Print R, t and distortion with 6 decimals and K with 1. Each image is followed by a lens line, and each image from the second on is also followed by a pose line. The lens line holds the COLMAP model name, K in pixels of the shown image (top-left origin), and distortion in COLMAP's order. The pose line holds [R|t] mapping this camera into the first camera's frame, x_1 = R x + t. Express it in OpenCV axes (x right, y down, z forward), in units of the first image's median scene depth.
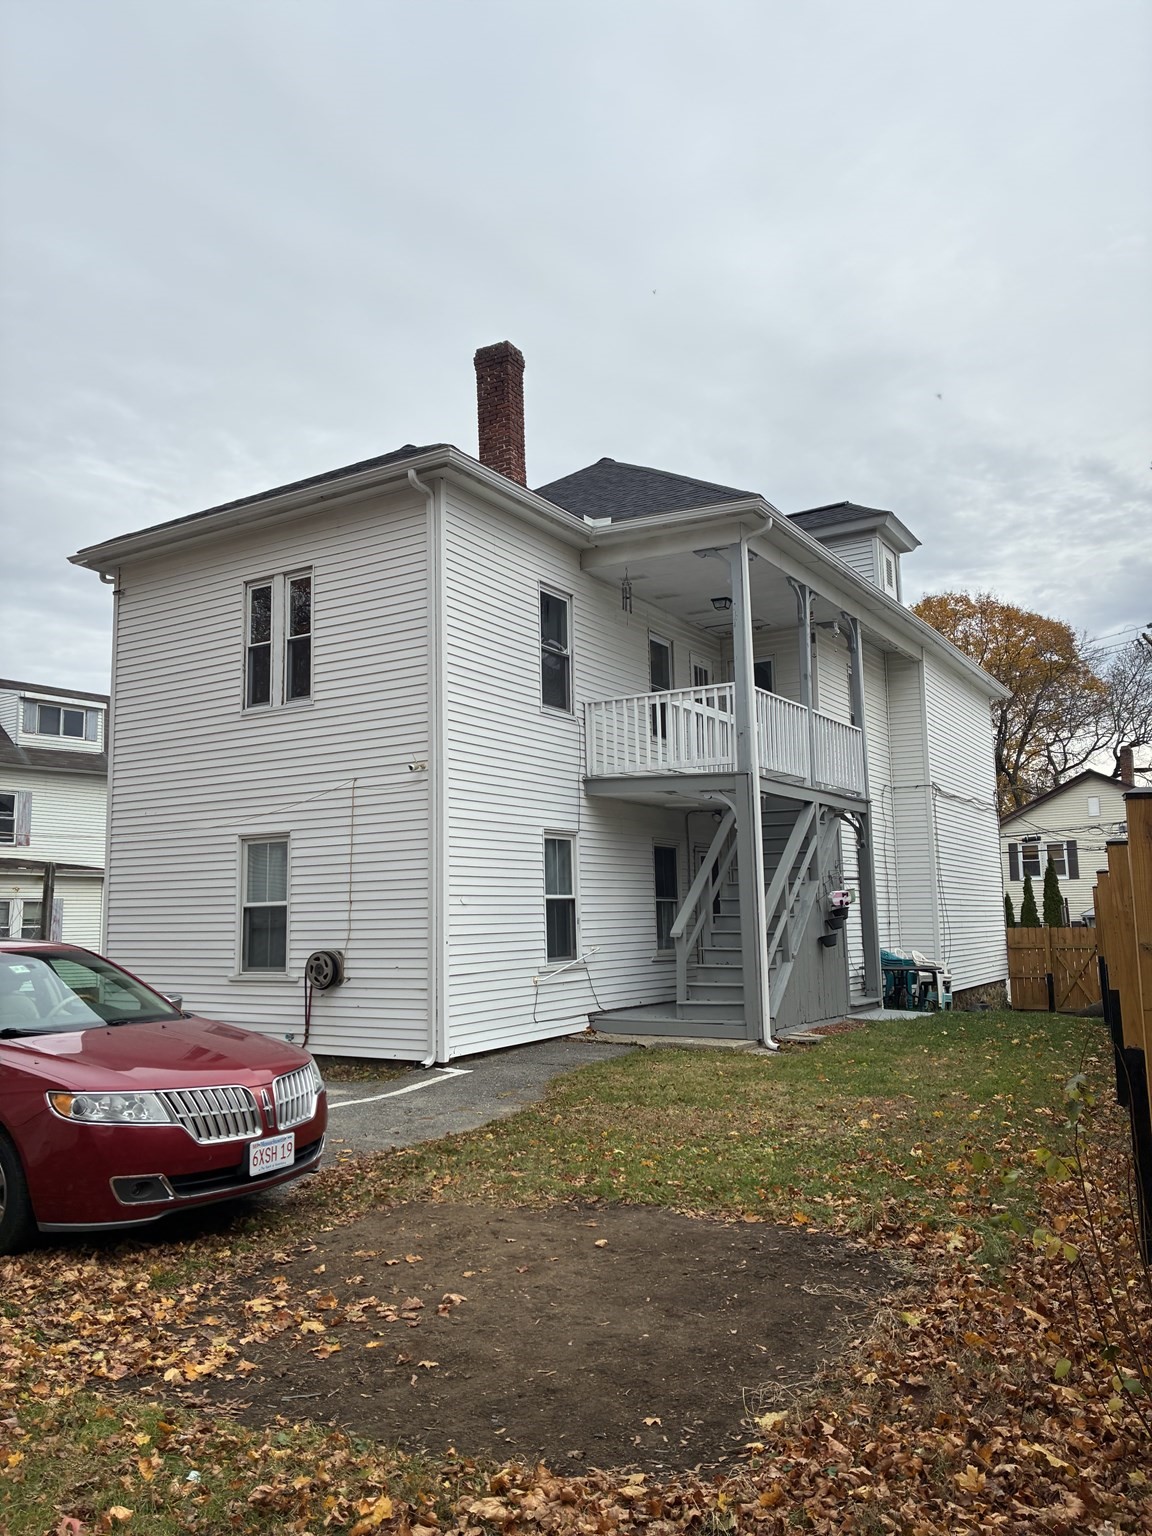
lens RADIAL K [[1159.3, 0, 576.0], [0, 1159.3, 768.0], [0, 0, 1]] dist [0.088090, -0.000406]
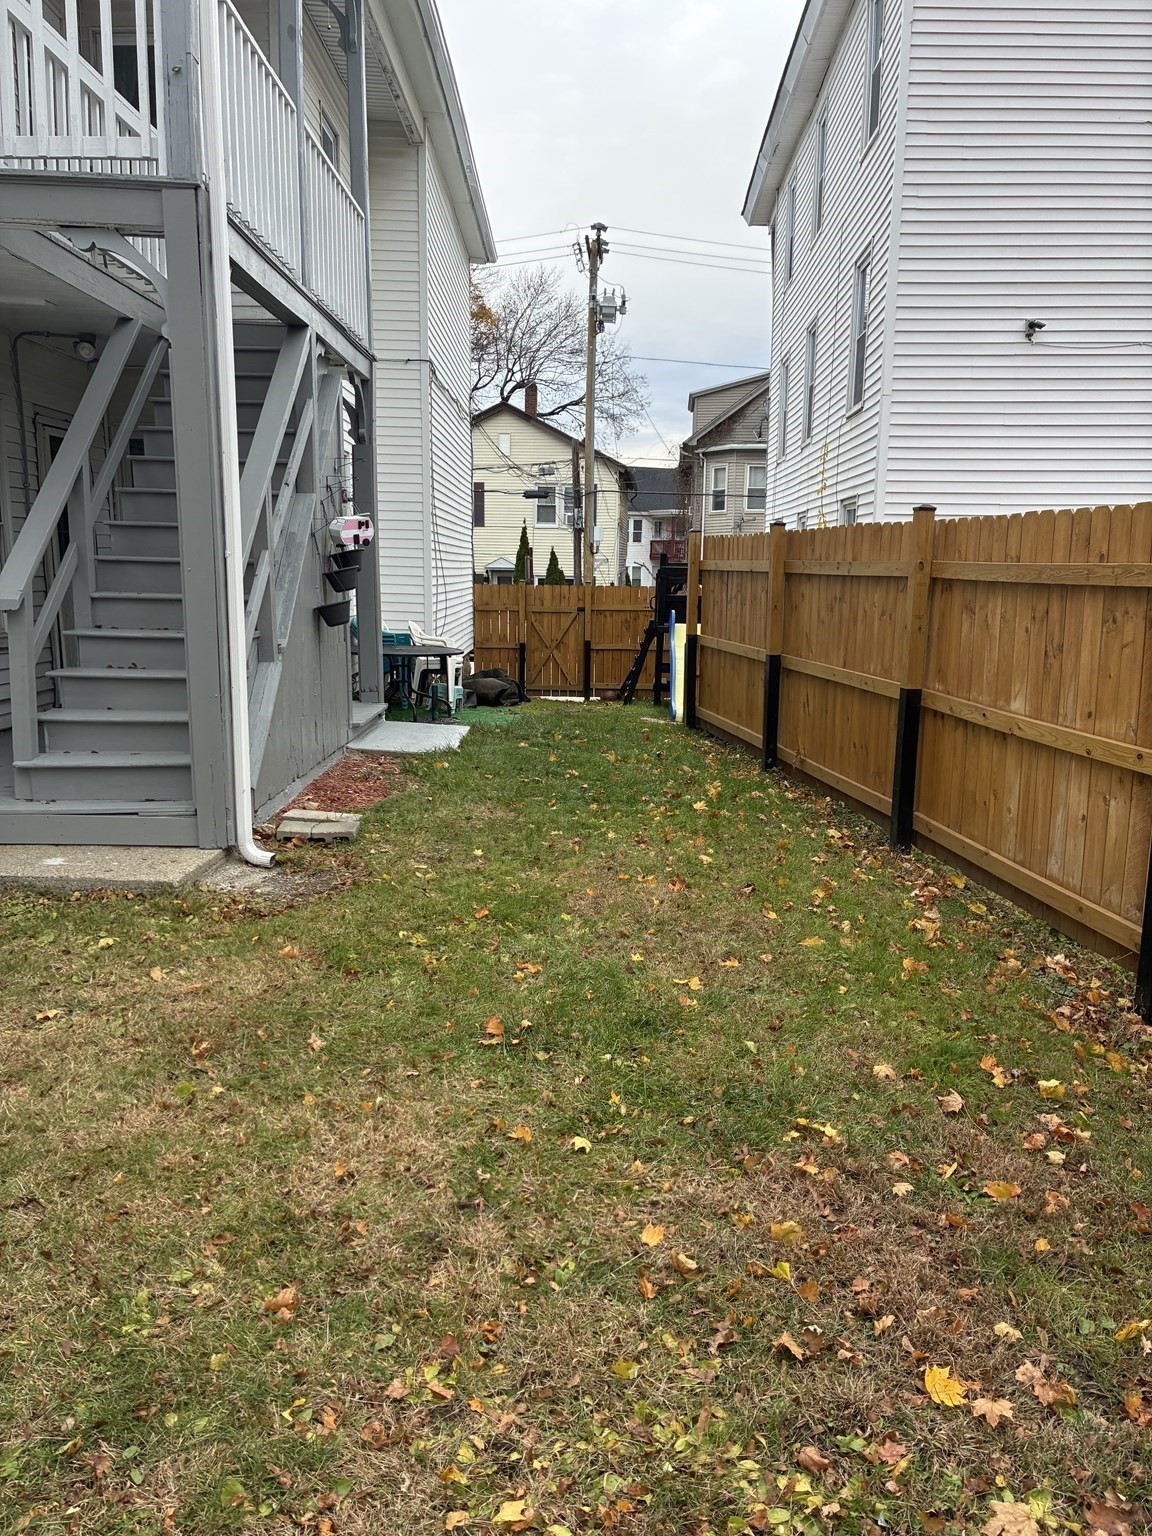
lens RADIAL K [[1183.9, 0, 576.0], [0, 1183.9, 768.0], [0, 0, 1]] dist [0.053496, 0.000926]
pose [[0.859880, -0.053218, 0.507715, 0.038613], [-0.098755, 0.958424, 0.267714, 0.063127], [-0.500854, -0.280341, 0.818874, 0.505240]]
